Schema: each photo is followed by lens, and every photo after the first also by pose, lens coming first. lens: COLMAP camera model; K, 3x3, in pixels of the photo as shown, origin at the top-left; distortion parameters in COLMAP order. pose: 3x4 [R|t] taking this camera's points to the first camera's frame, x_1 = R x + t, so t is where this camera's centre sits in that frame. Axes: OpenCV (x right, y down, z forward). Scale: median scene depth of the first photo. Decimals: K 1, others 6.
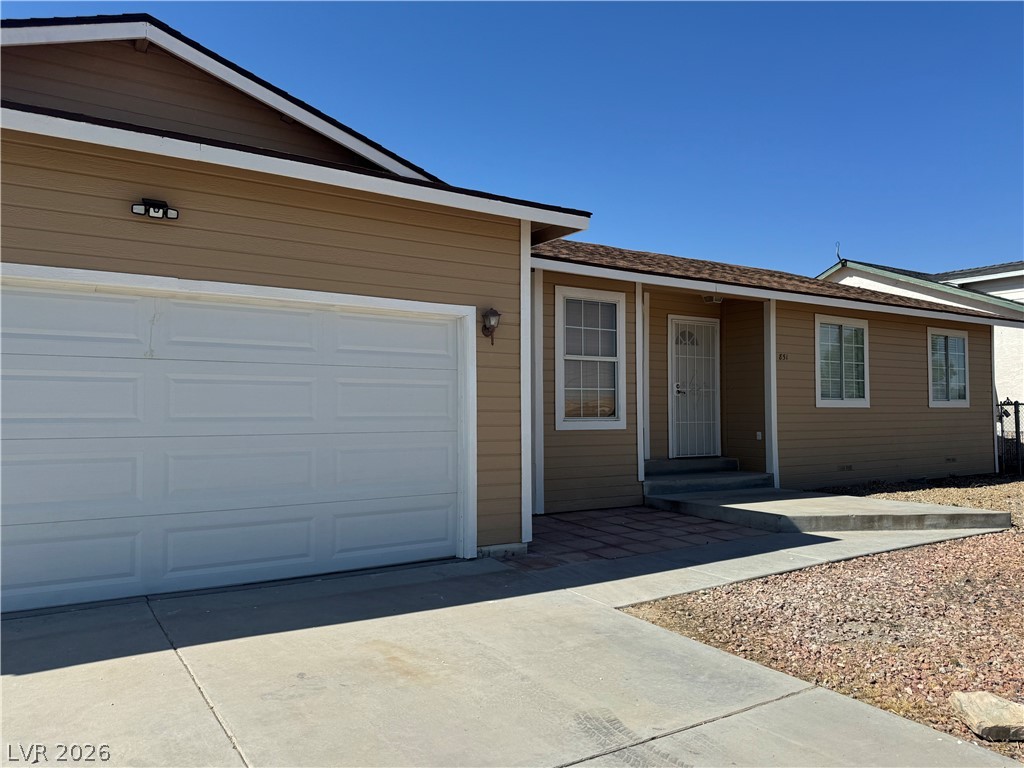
lens RADIAL K [[751.6, 0, 511.5], [0, 751.6, 388.0], [0, 0, 1]] dist [0.022259, -0.024503]
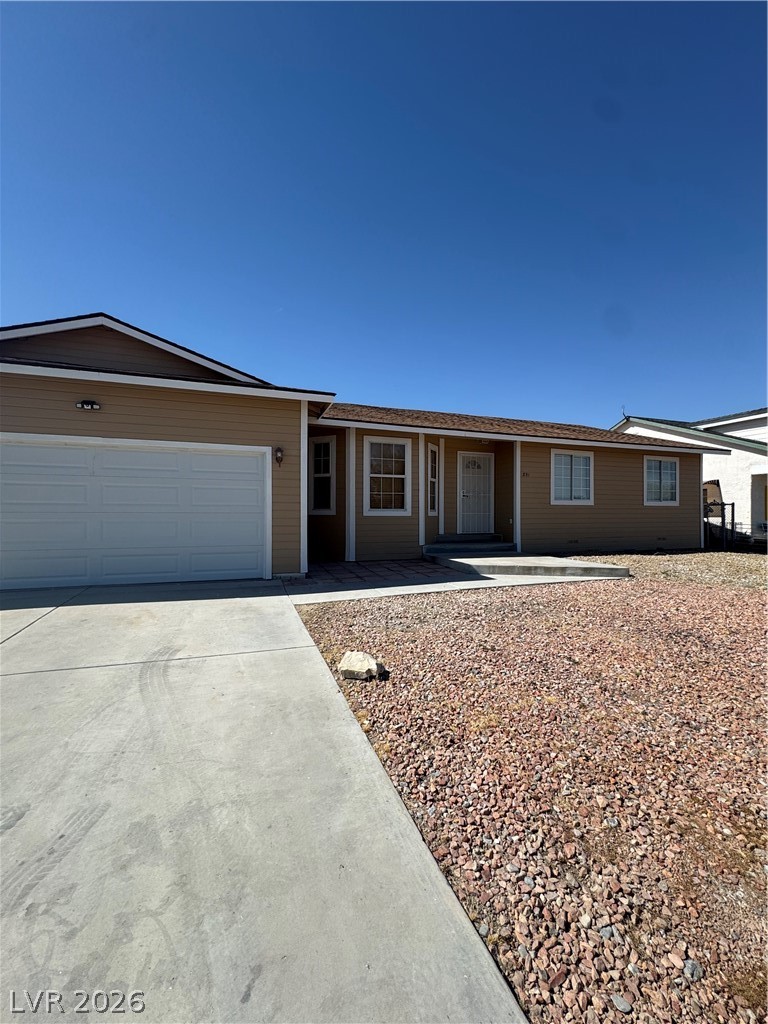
lens RADIAL K [[413.7, 0, 384.9], [0, 413.7, 514.8], [0, 0, 1]] dist [-0.015388, 0.000428]
pose [[0.971704, 0.003626, -0.236176, 0.333894], [0.004339, 0.999439, 0.033197, 0.020096], [0.236164, -0.033283, 0.971143, 0.036100]]
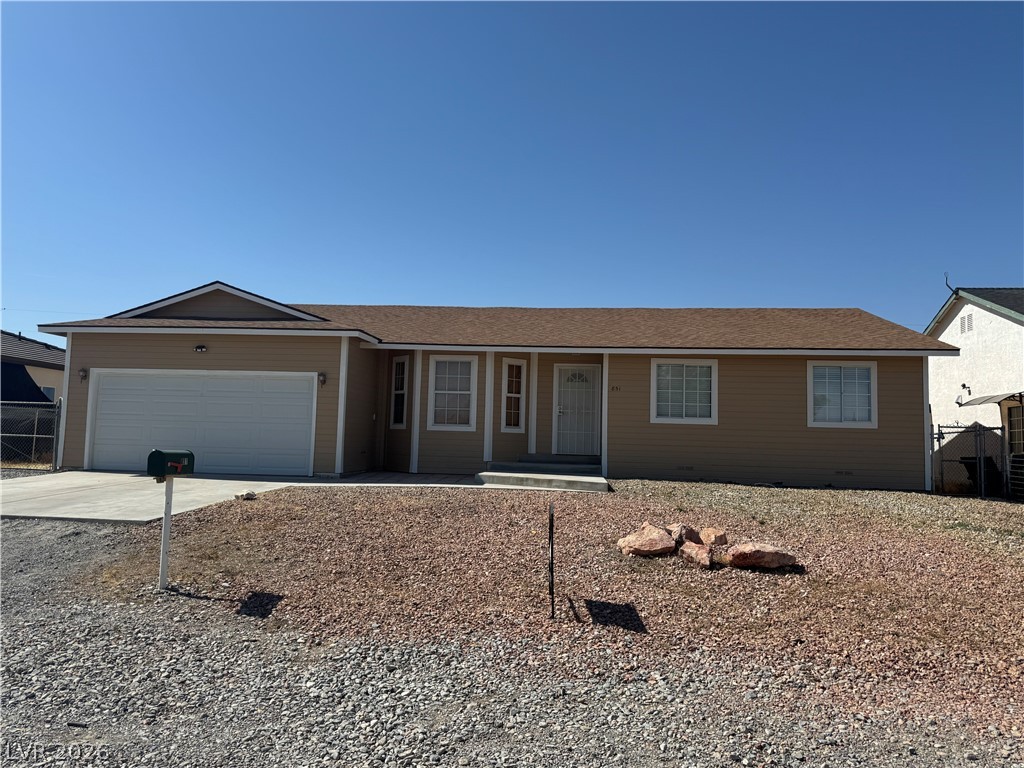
lens RADIAL K [[751.6, 0, 515.3], [0, 751.6, 378.4], [0, 0, 1]] dist [0.022259, -0.024503]
pose [[0.791344, -0.030892, -0.610590, 1.365830], [-0.008052, 0.998109, -0.060933, 0.037970], [0.611318, 0.053136, 0.789599, -0.373634]]
